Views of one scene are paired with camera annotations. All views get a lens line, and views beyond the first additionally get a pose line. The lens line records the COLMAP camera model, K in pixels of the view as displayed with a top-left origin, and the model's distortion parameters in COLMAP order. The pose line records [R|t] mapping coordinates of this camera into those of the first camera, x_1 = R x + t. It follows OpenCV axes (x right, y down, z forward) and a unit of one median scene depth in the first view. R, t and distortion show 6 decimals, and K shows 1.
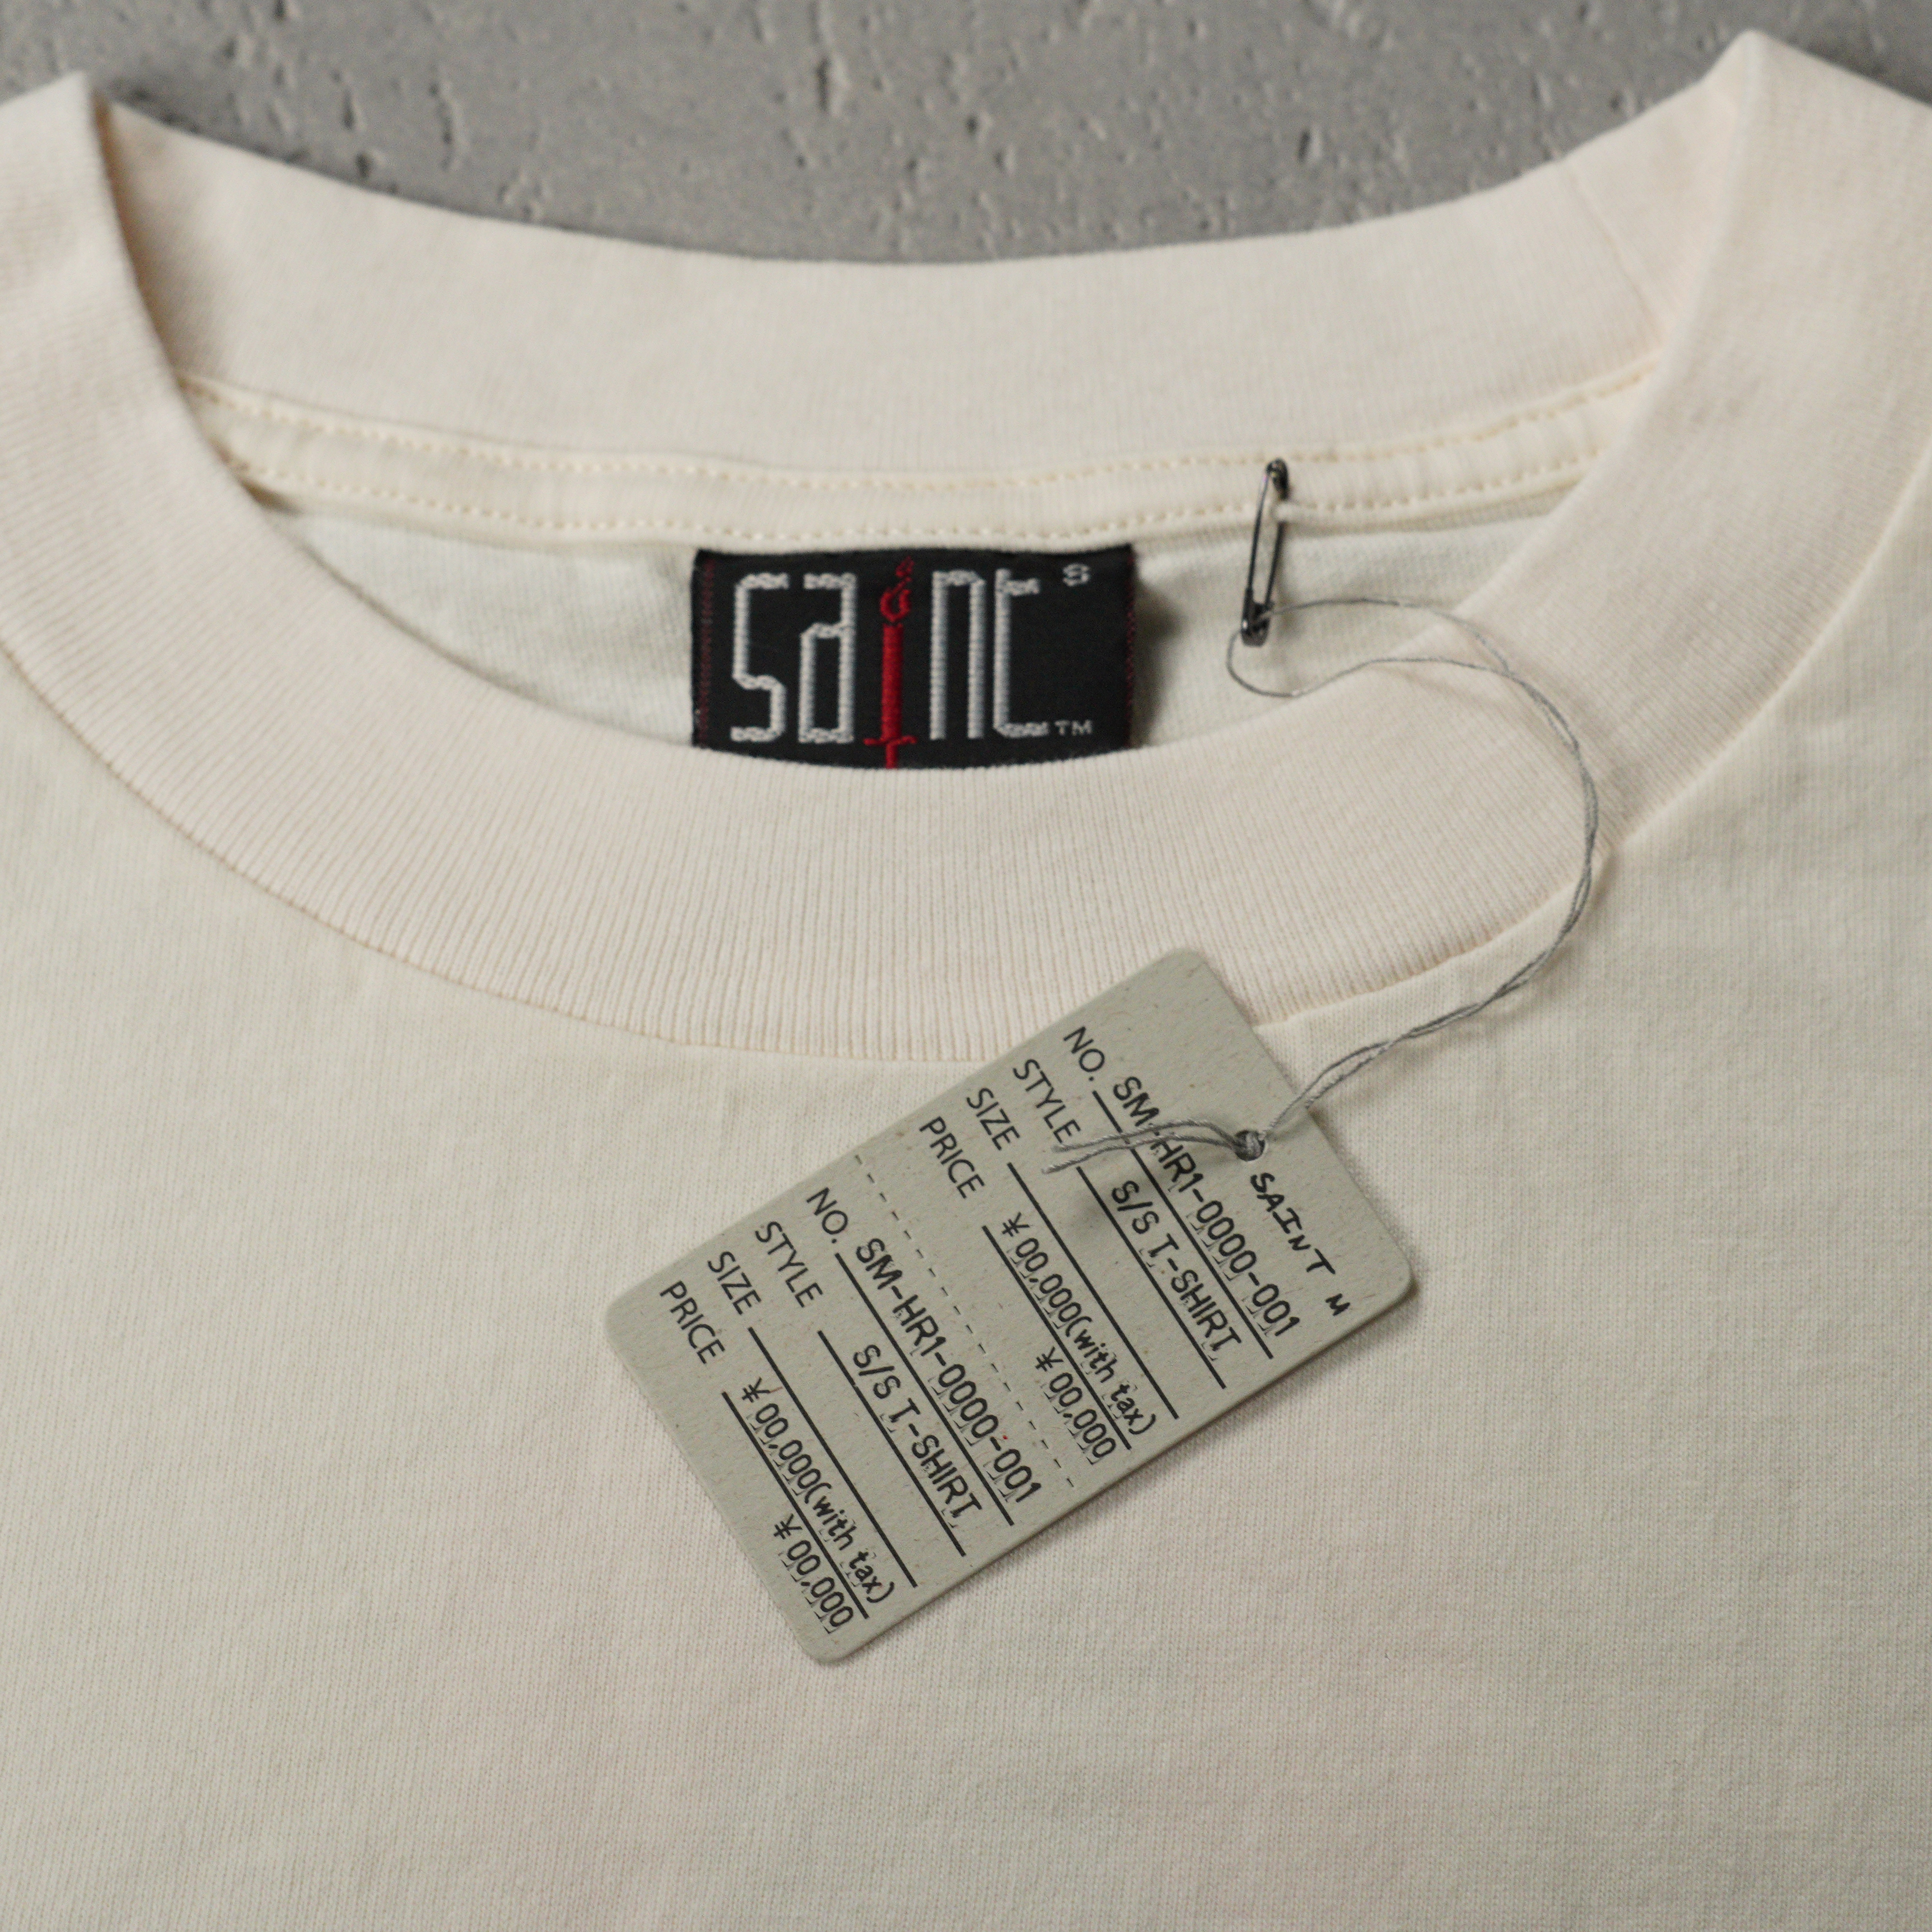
lens RADIAL K [[4977.6, 0, 966.0], [0, 4977.6, 966.0], [0, 0, 1]] dist [-0.000916, 0.403005]
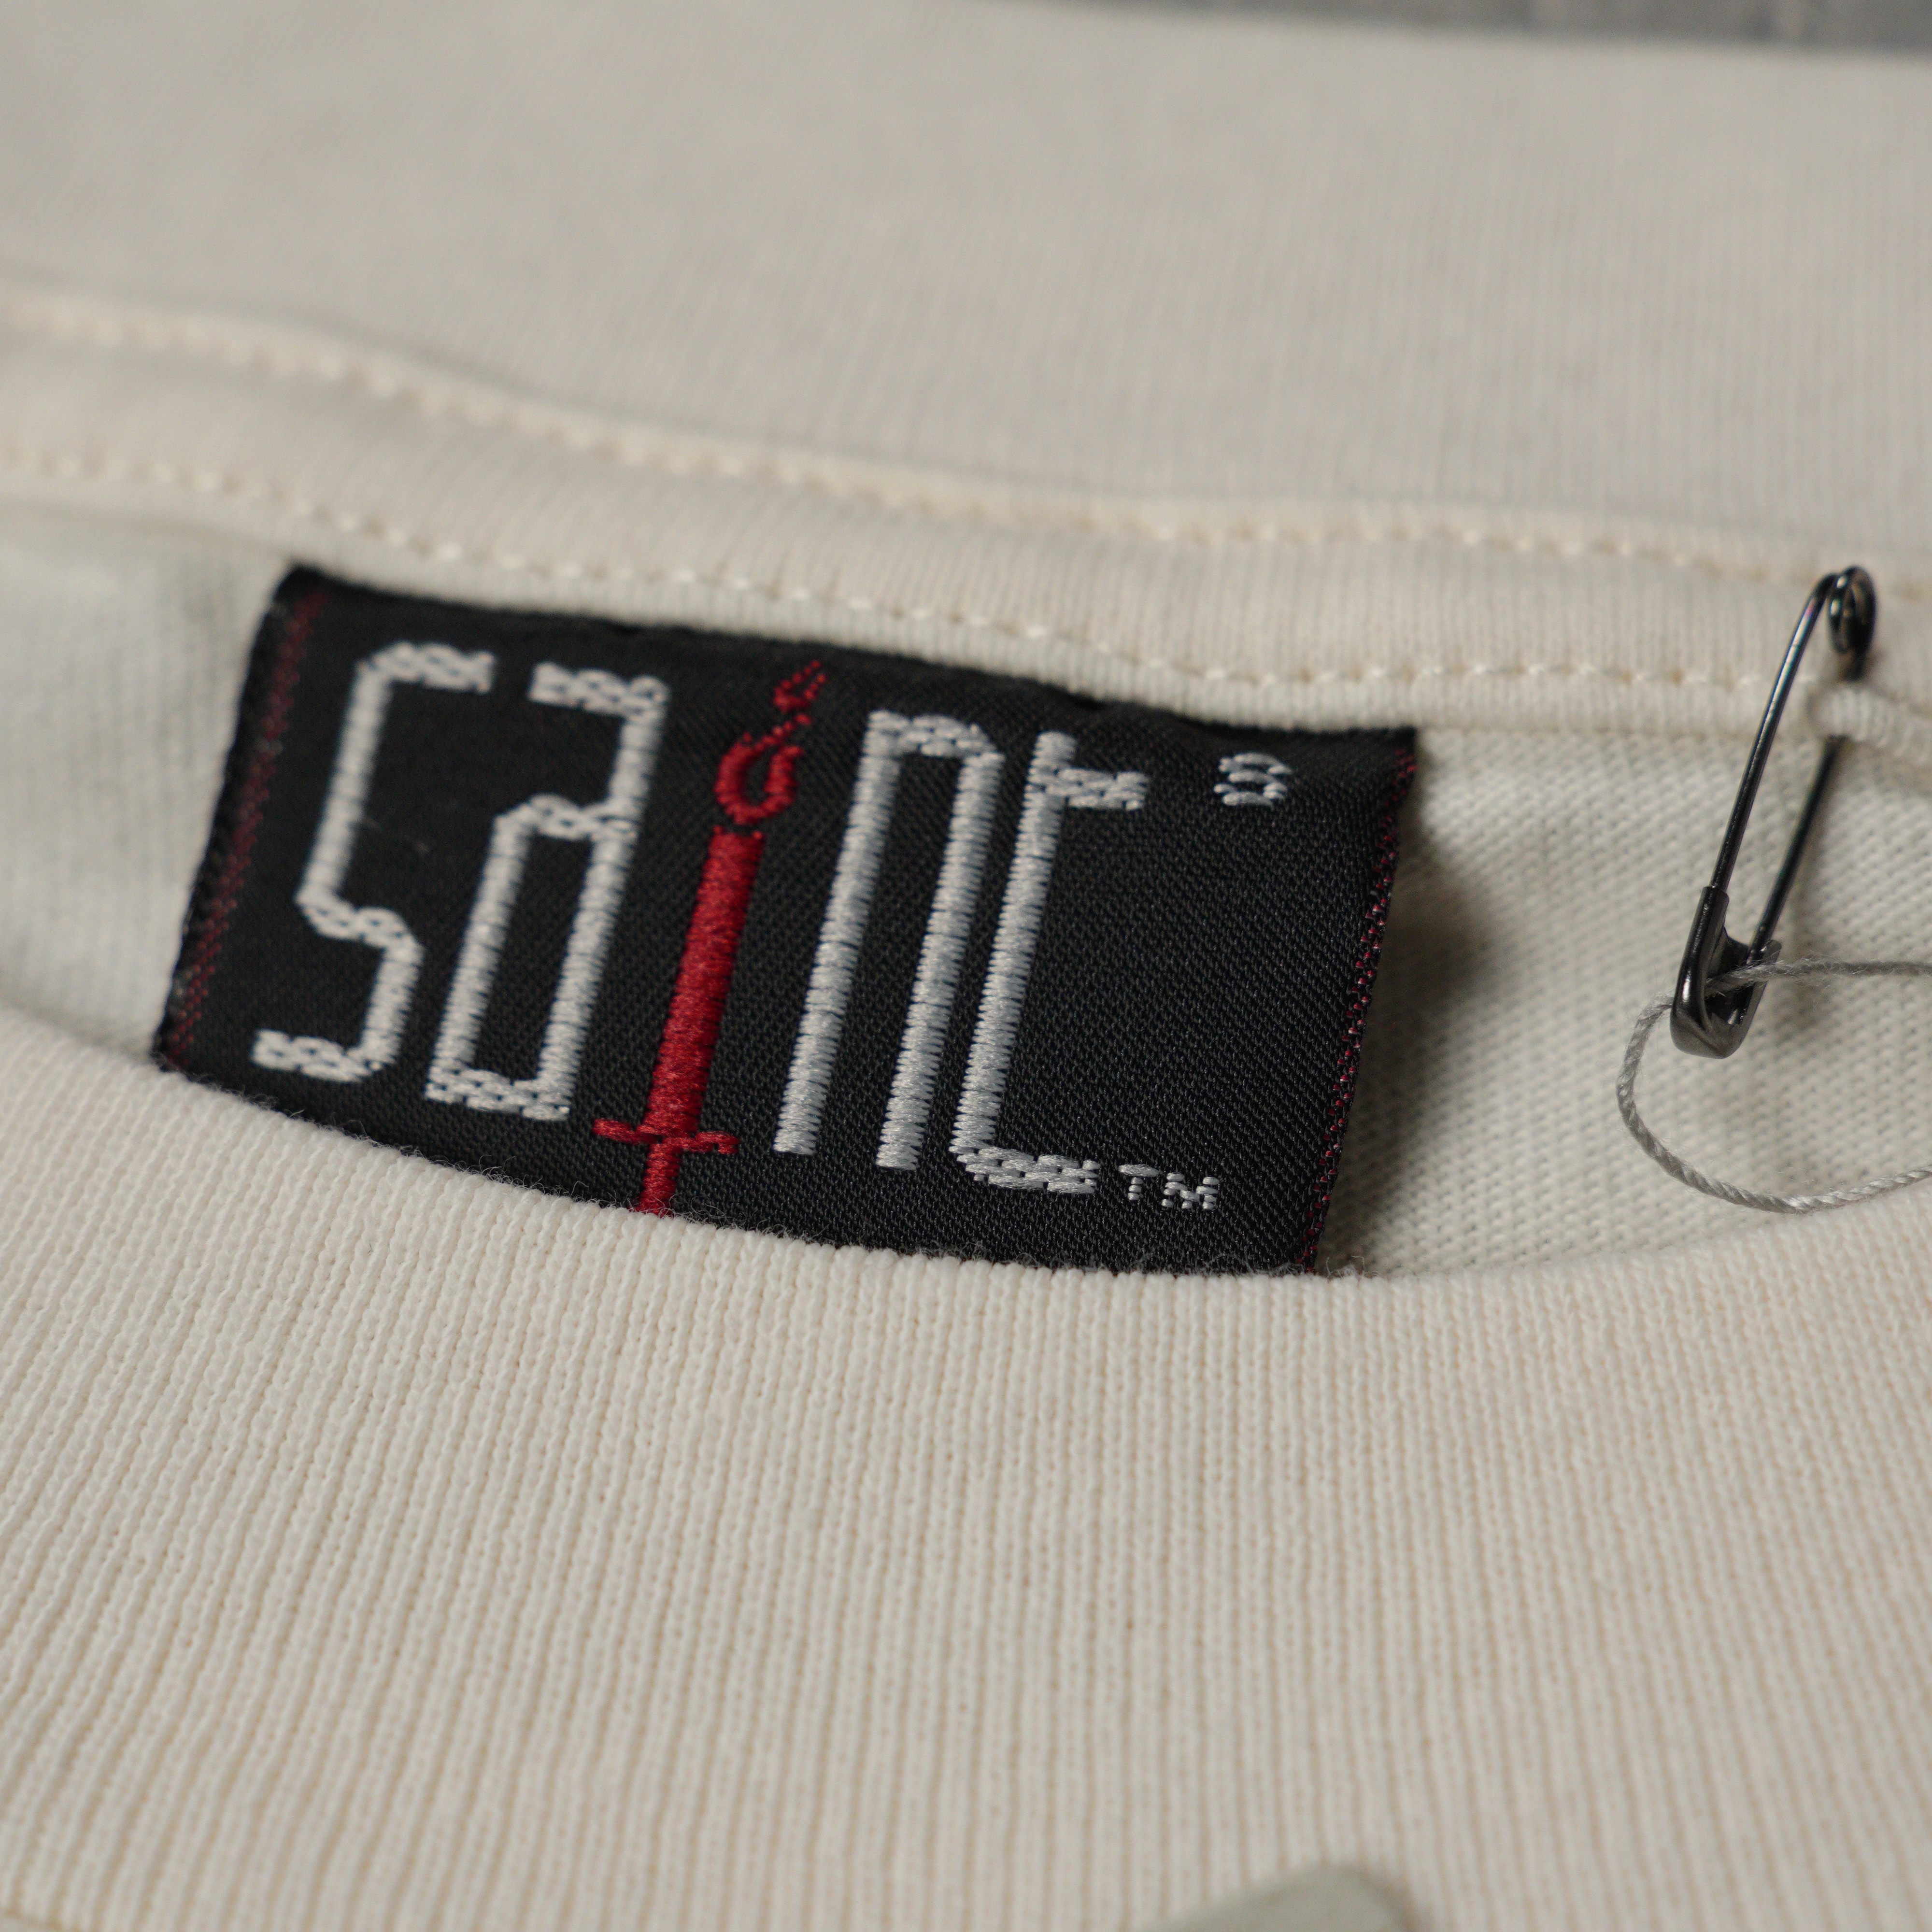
lens RADIAL K [[4977.6, 0, 966.0], [0, 4977.6, 966.0], [0, 0, 1]] dist [-0.000916, 0.403005]
pose [[0.979590, 0.168194, -0.110063, 0.044140], [-0.179493, 0.978420, -0.102355, -0.024026], [0.090472, 0.120021, 0.988640, 0.637960]]
